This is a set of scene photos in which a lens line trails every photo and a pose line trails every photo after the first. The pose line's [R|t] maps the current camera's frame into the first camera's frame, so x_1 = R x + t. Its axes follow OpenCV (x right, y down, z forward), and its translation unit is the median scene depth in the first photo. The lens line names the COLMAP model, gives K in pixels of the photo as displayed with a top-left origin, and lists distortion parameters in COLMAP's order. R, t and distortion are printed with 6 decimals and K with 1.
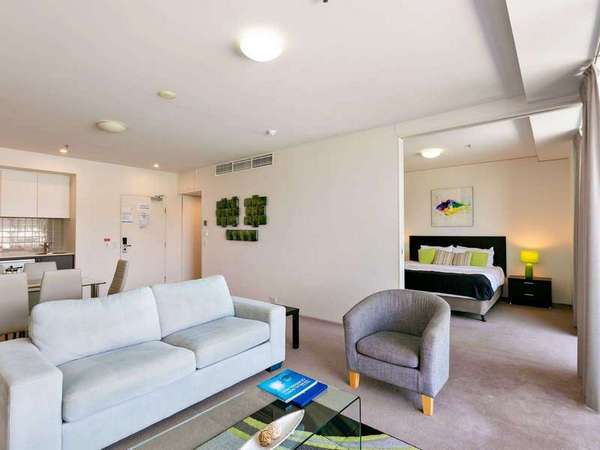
lens RADIAL K [[306.1, 0, 297.9], [0, 306.1, 228.1], [0, 0, 1]] dist [0.000114, 0.000127]
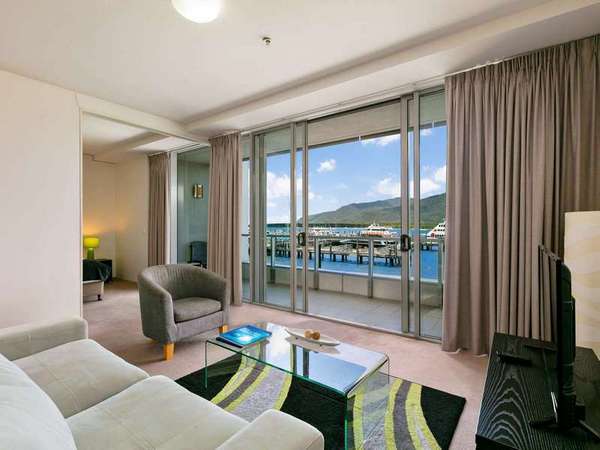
lens RADIAL K [[306.1, 0, 297.9], [0, 306.1, 228.1], [0, 0, 1]] dist [0.000114, 0.000127]
pose [[-0.055369, -0.006009, 0.998448, -0.875524], [-0.009228, 0.999942, 0.005506, 0.058222], [-0.998423, -0.008909, -0.055421, 0.608668]]
